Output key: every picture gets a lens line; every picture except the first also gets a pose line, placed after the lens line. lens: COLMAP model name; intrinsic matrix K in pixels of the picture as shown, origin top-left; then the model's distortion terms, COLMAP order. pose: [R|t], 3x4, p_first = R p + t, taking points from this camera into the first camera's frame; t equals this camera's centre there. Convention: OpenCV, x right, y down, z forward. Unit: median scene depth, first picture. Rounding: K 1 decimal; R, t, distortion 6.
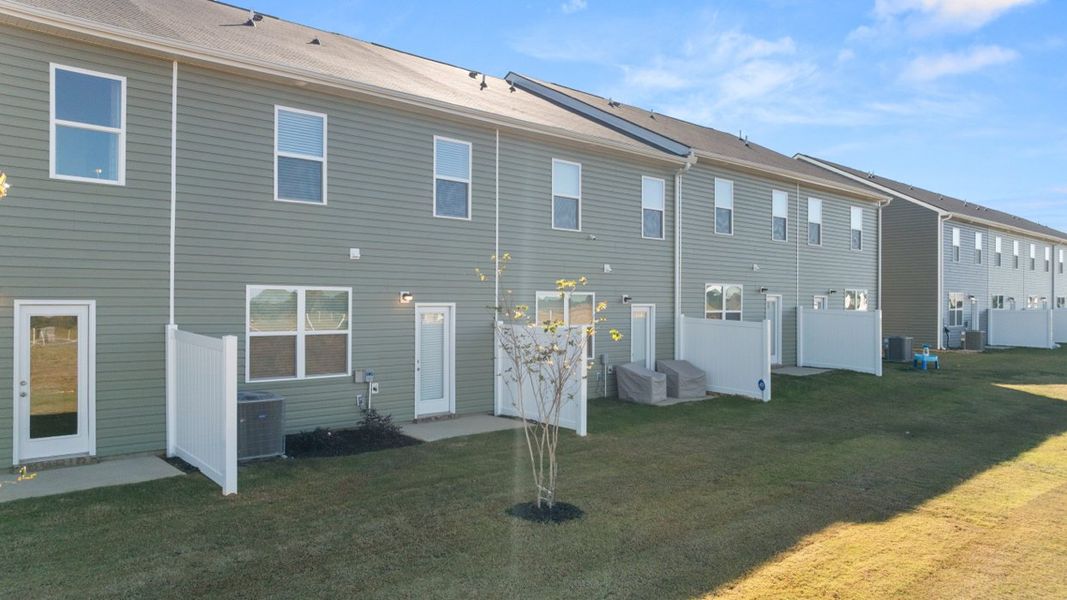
lens RADIAL K [[755.9, 0, 534.4], [0, 755.9, 299.4], [0, 0, 1]] dist [-0.014669, 0.004461]
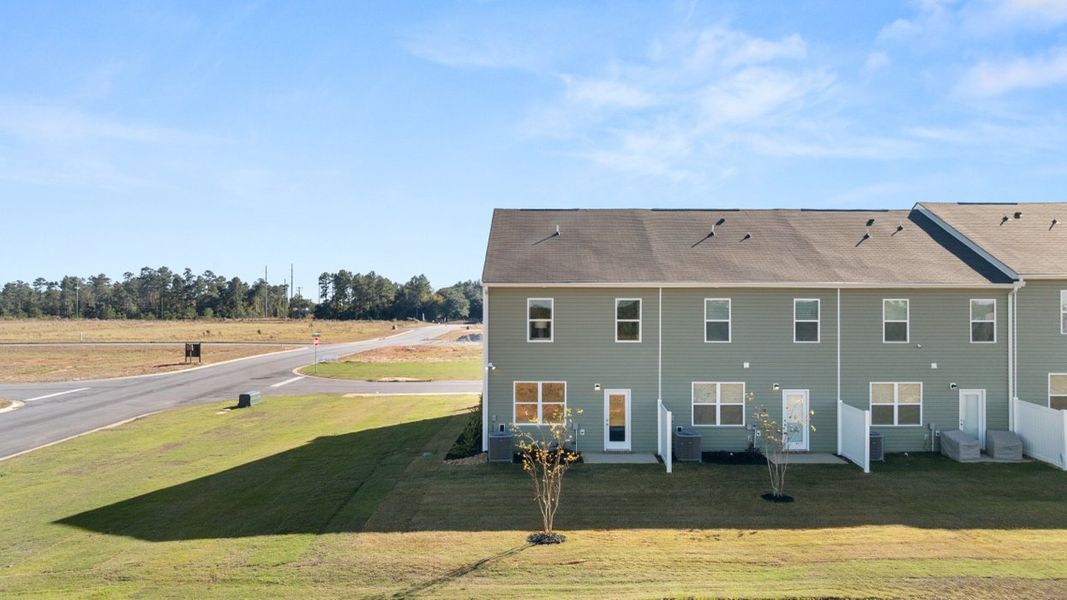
lens RADIAL K [[755.9, 0, 552.1], [0, 755.9, 309.1], [0, 0, 1]] dist [-0.014669, 0.004461]
pose [[0.732039, -0.005594, -0.681240, 0.751048], [0.006671, 0.999977, -0.001043, -0.210875], [0.681230, -0.003781, 0.732060, -0.816783]]
